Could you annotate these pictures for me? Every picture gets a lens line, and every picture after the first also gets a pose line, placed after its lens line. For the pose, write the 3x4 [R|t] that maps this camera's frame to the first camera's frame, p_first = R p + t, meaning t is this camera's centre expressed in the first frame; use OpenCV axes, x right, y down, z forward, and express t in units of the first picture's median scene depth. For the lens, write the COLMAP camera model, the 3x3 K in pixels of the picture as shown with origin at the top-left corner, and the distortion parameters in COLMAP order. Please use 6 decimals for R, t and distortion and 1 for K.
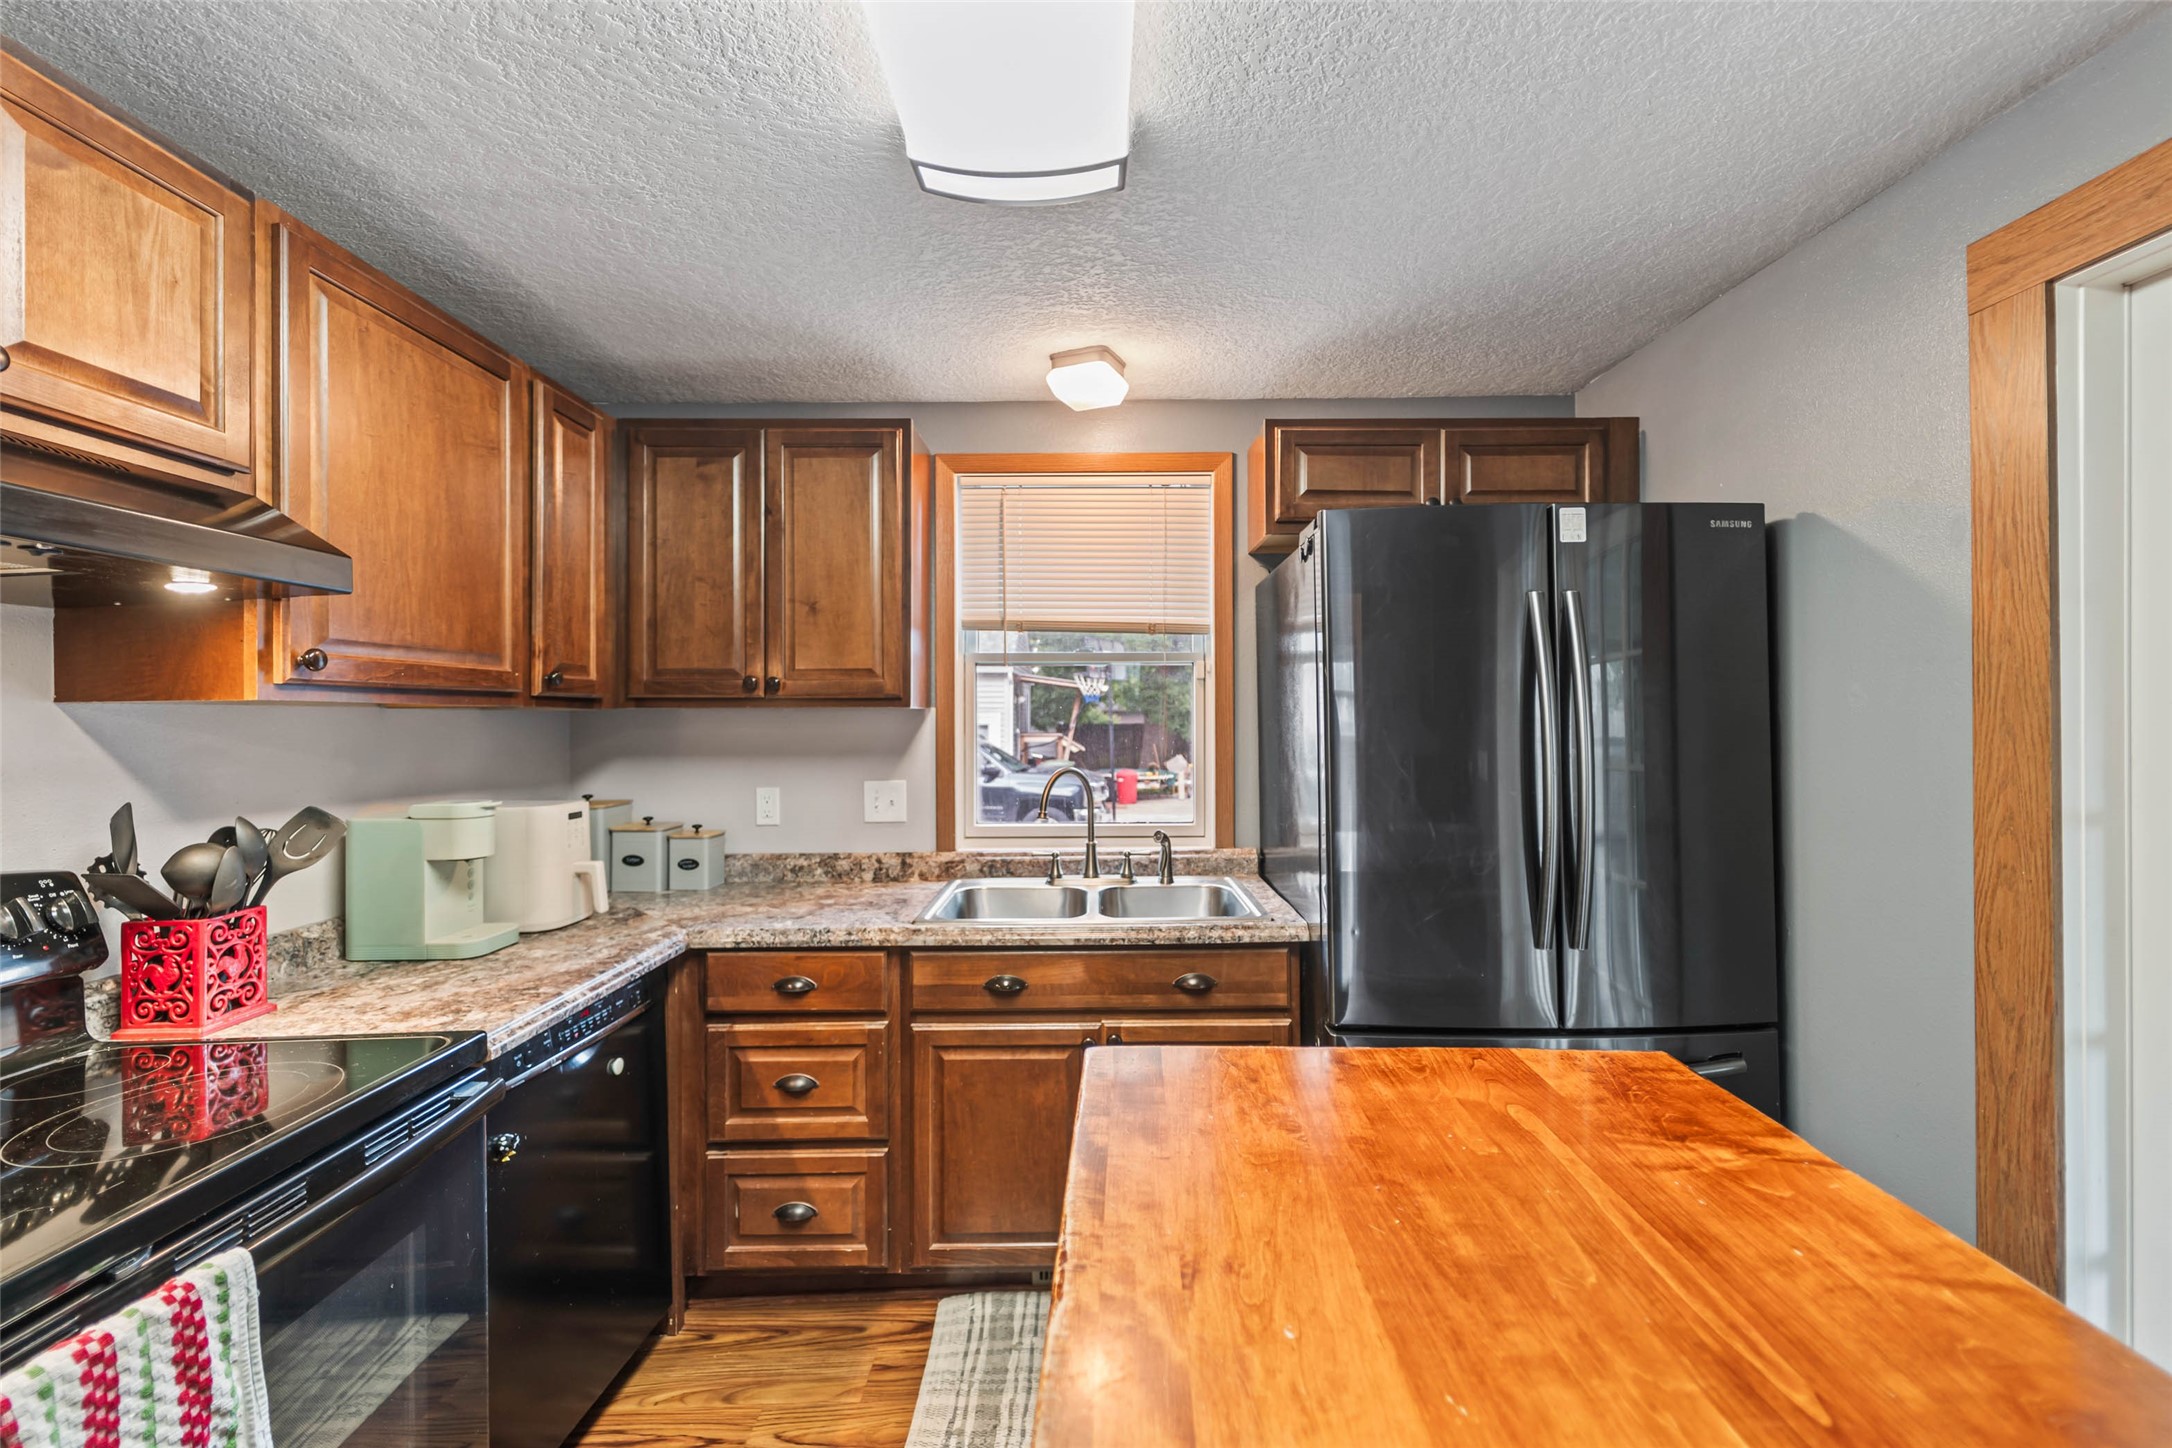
lens RADIAL K [[877.2, 0, 1086.3], [0, 877.2, 709.8], [0, 0, 1]] dist [0.009273, -0.003904]
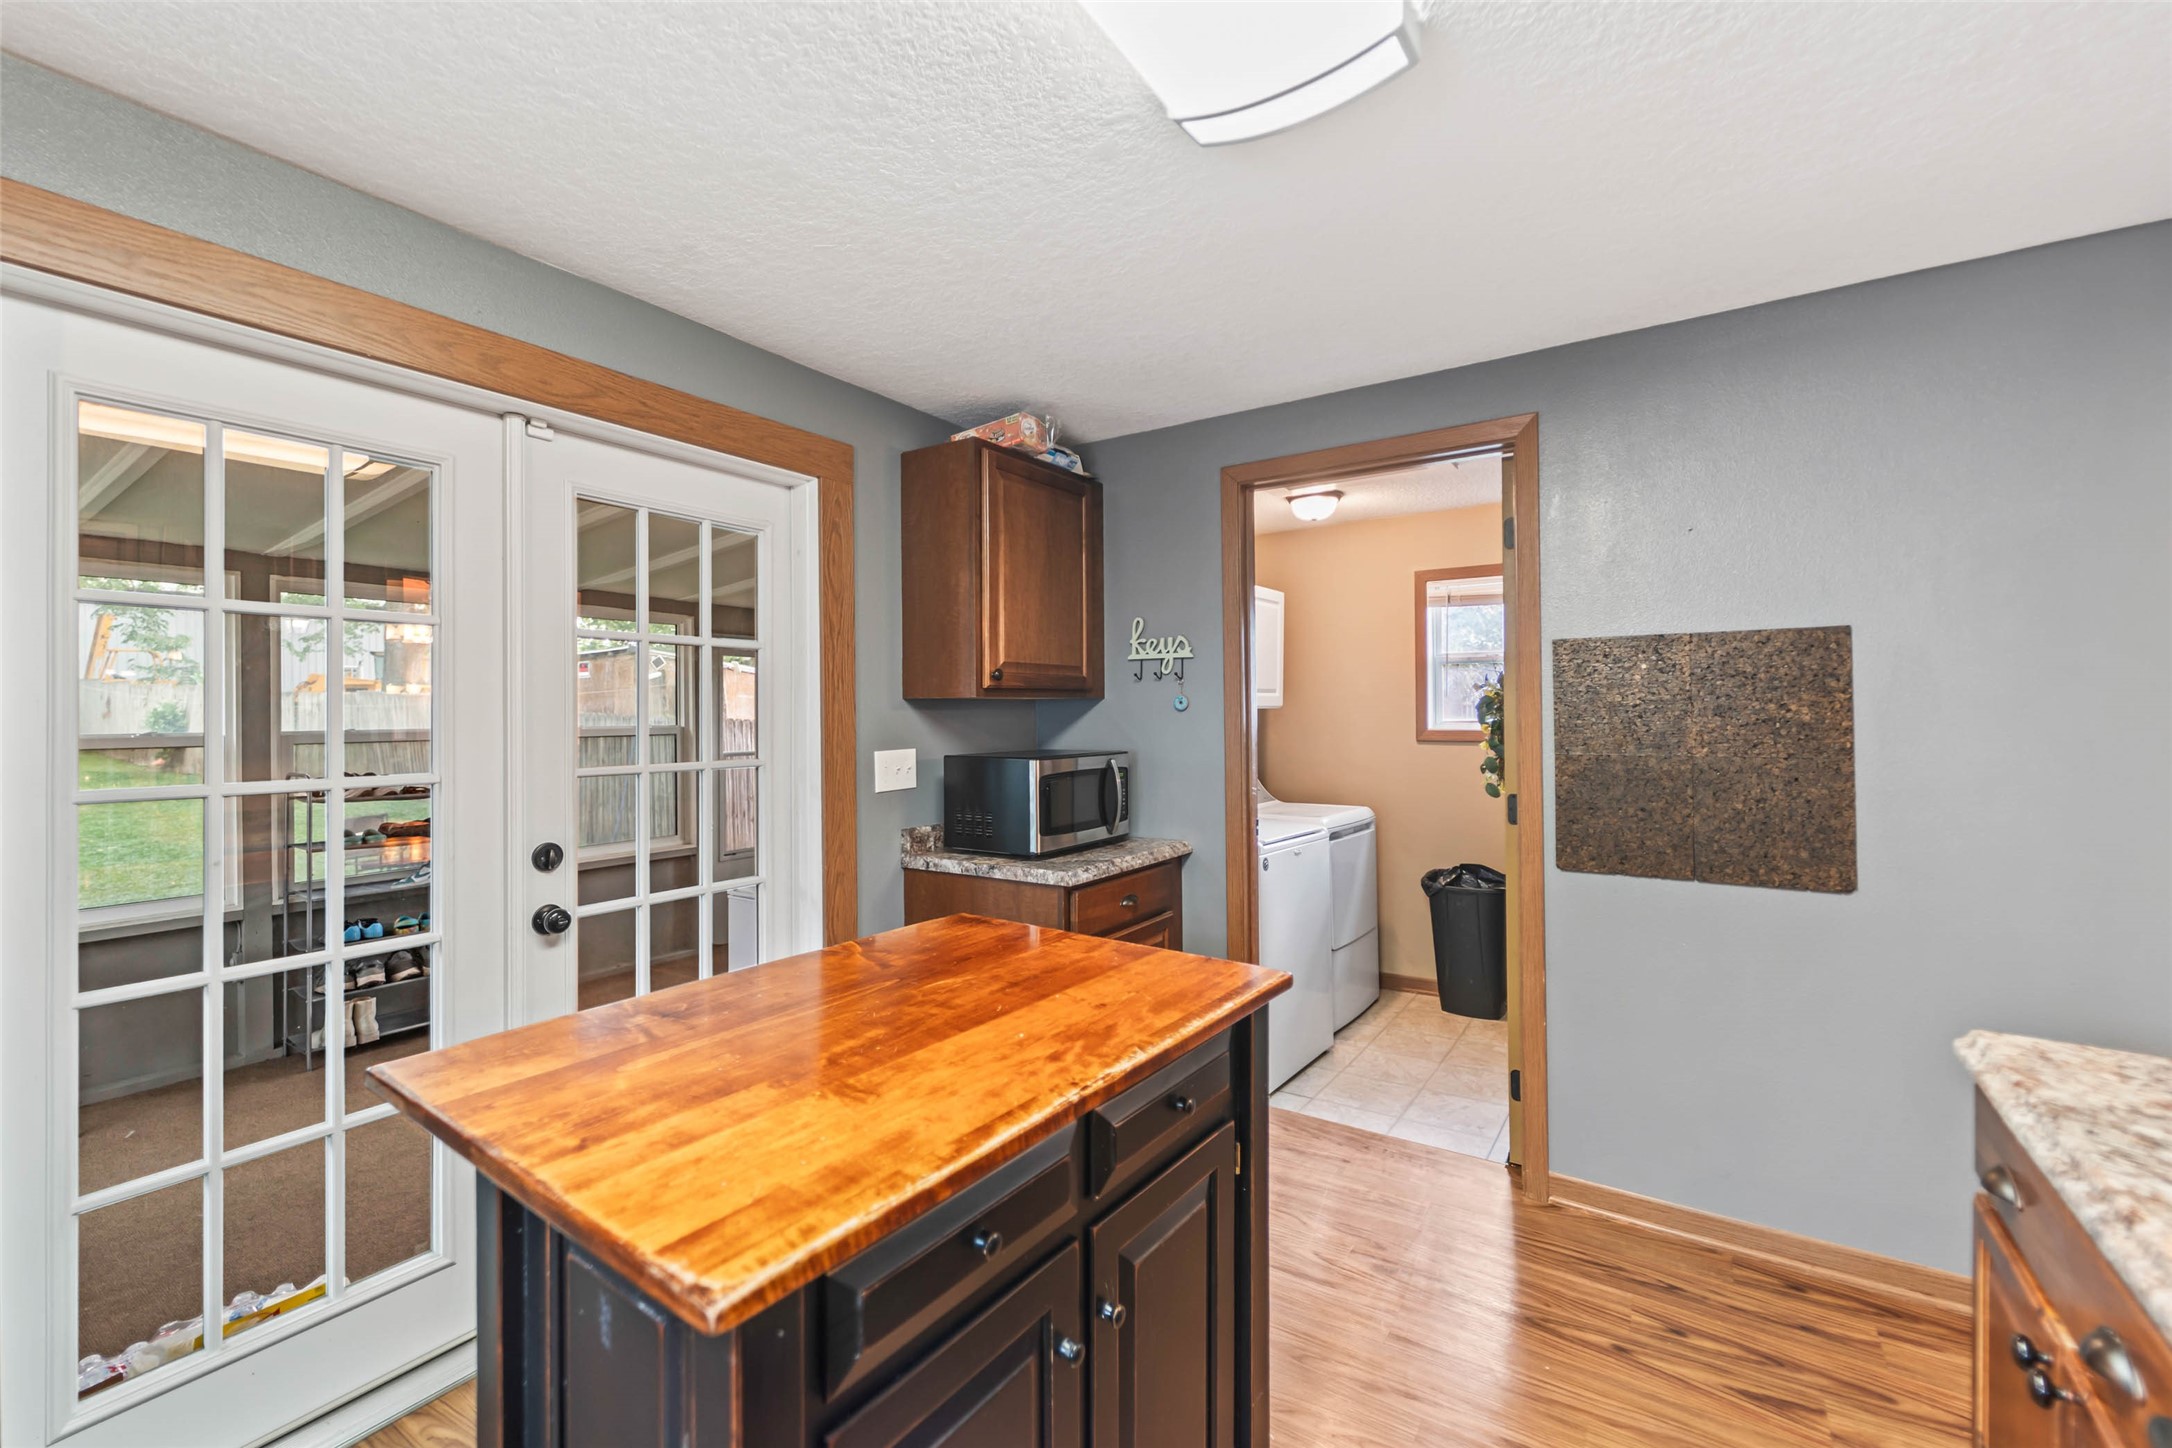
lens RADIAL K [[903.5, 0, 1113.1], [0, 903.5, 687.8], [0, 0, 1]] dist [-0.001412, -0.000017]
pose [[-0.844766, 0.021496, 0.534704, -0.291748], [0.006842, 0.999545, -0.029374, 0.012157], [-0.535093, -0.021155, -0.844529, 0.766907]]
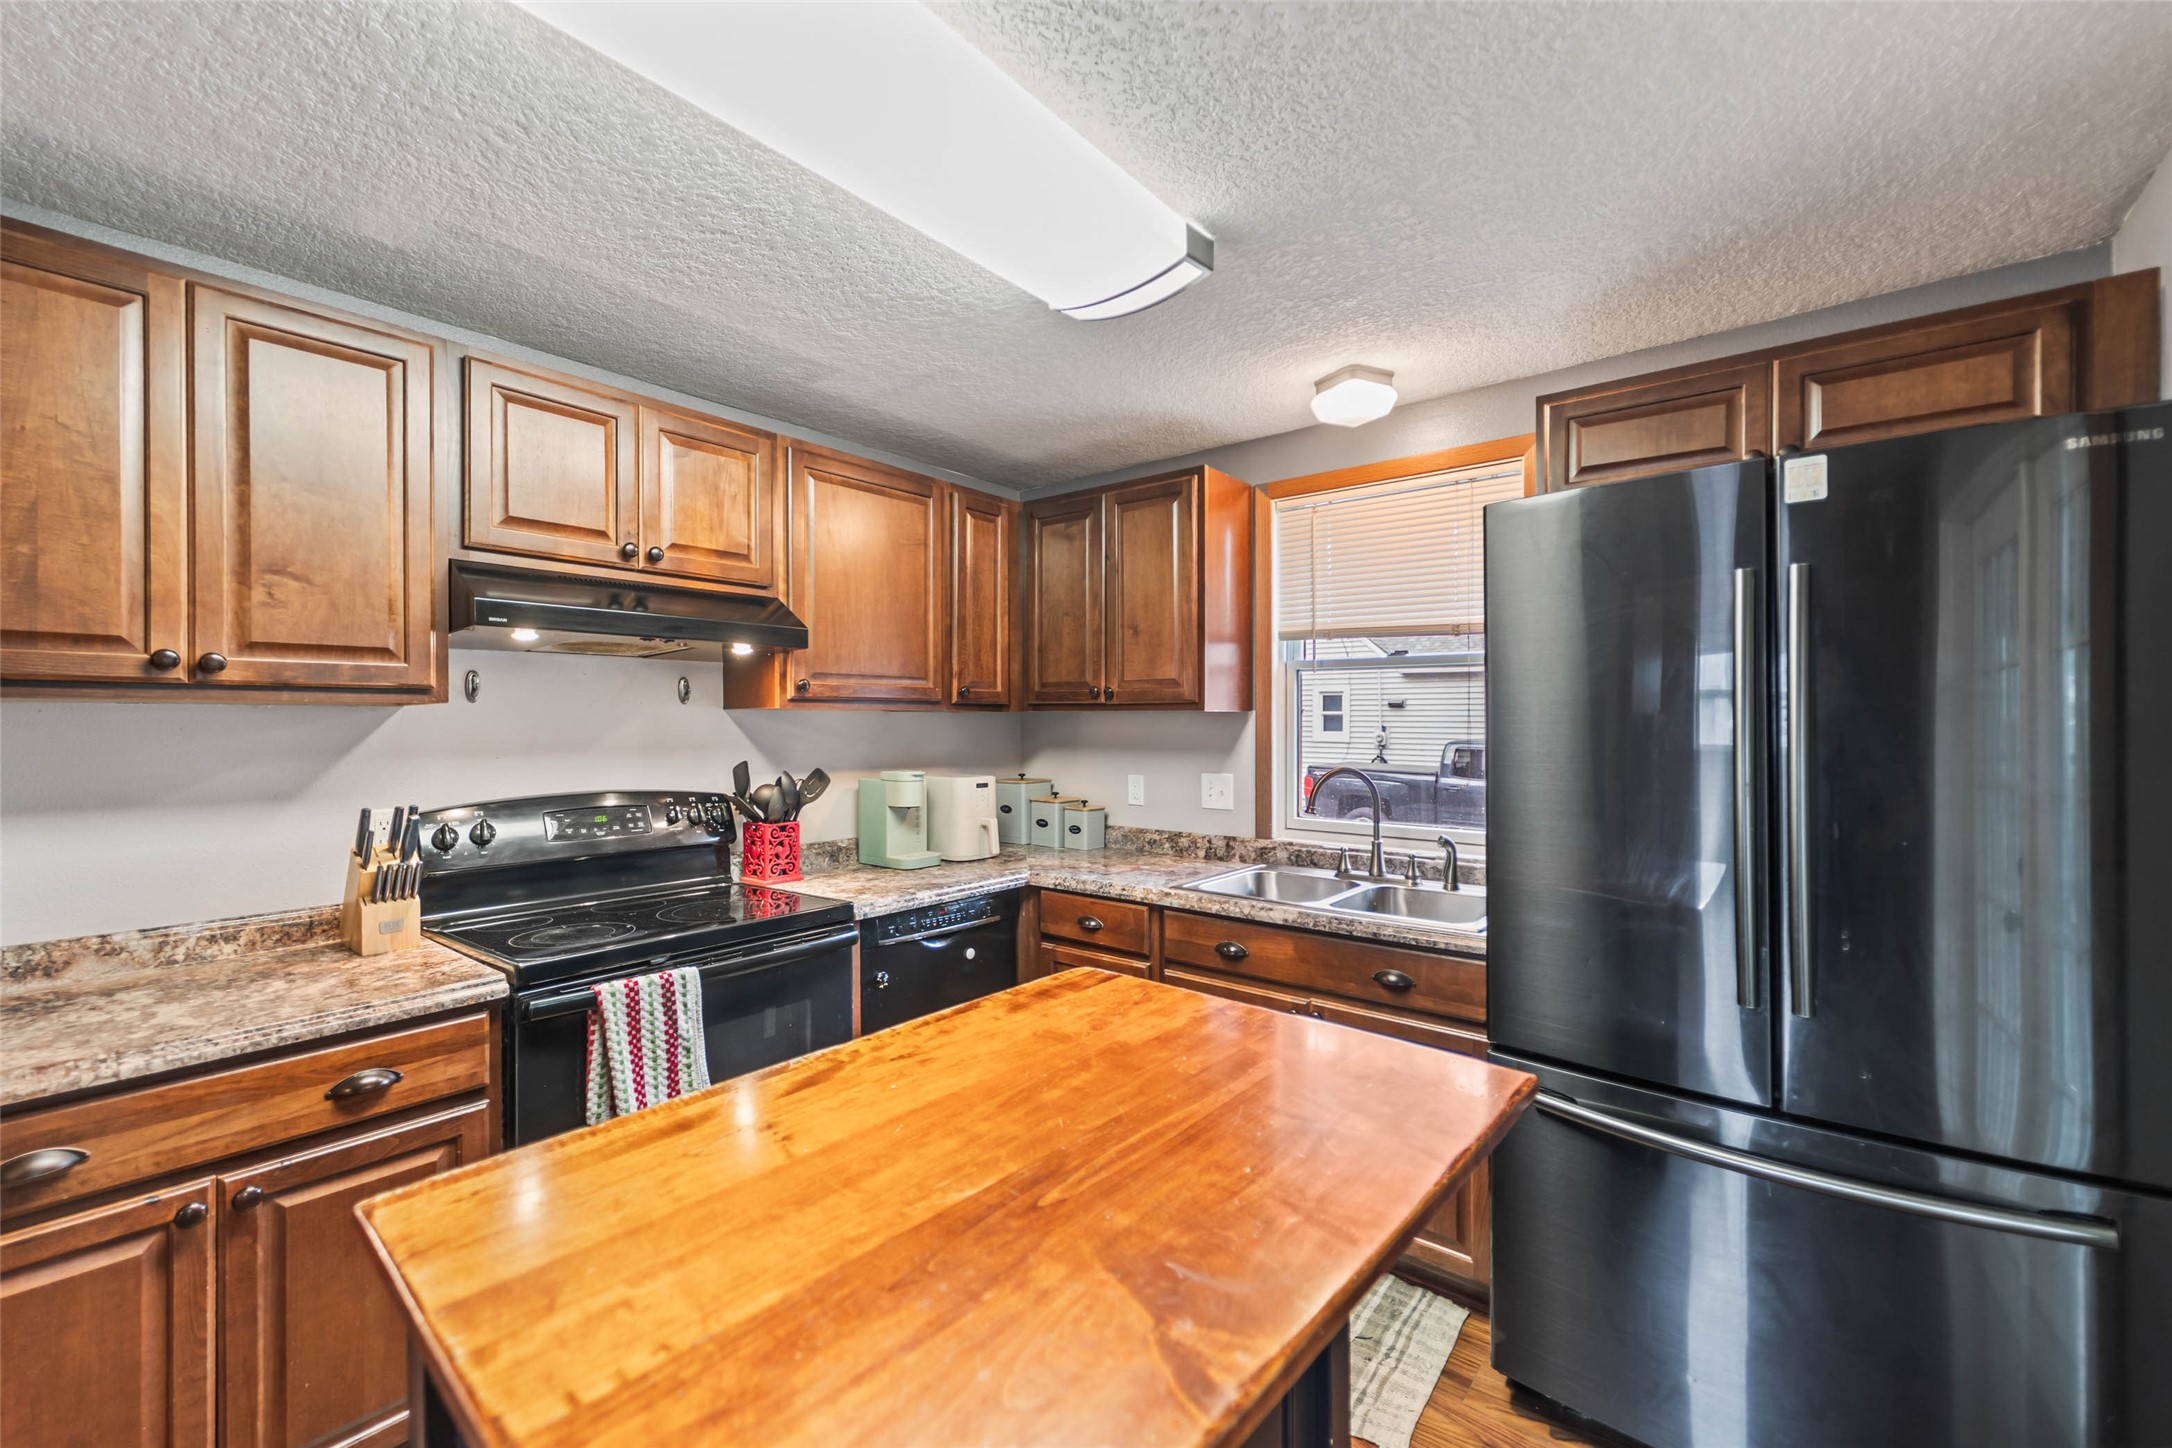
lens RADIAL K [[879.2, 0, 1082.5], [0, 879.2, 723.3], [0, 0, 1]] dist [0.000123, 0.000374]
pose [[0.775179, 0.008015, -0.631691, 0.479982], [0.000915, 0.999904, 0.013809, -0.002636], [0.631741, -0.011282, 0.775097, -0.020289]]
